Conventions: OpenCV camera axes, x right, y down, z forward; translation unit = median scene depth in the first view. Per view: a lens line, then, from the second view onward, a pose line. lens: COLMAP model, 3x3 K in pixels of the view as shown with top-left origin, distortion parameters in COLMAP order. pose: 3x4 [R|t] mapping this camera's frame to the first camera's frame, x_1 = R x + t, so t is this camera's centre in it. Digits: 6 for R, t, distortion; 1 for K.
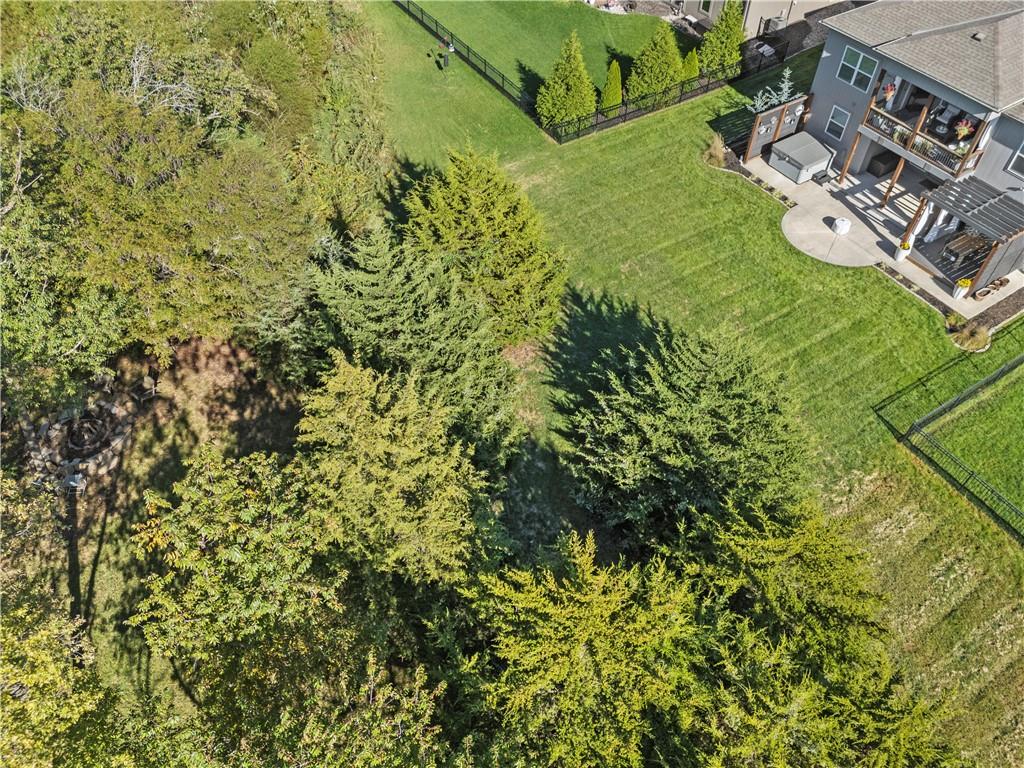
lens RADIAL K [[751.8, 0, 512.0], [0, 751.8, 384.0], [0, 0, 1]] dist [0.072819, -0.075578]
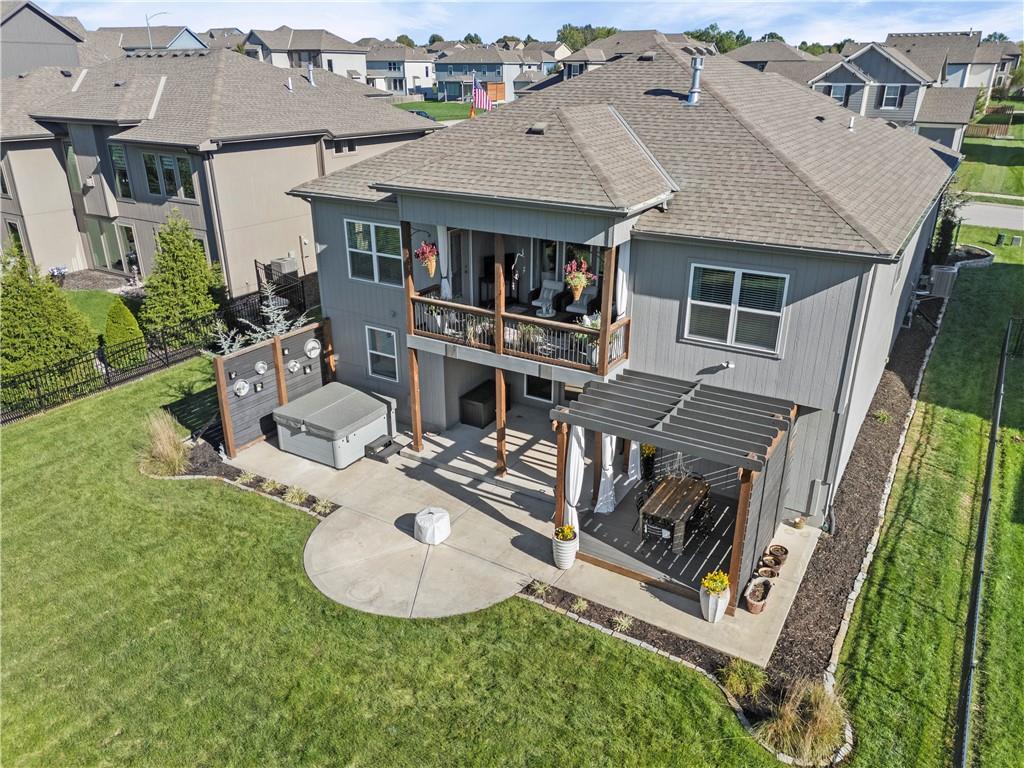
lens RADIAL K [[751.8, 0, 512.0], [0, 751.8, 384.0], [0, 0, 1]] dist [0.072819, -0.075578]
pose [[0.897412, -0.169643, 0.407276, 0.304677], [0.333560, 0.865089, -0.374646, -0.095997], [-0.288774, 0.472063, 0.832927, 0.567979]]
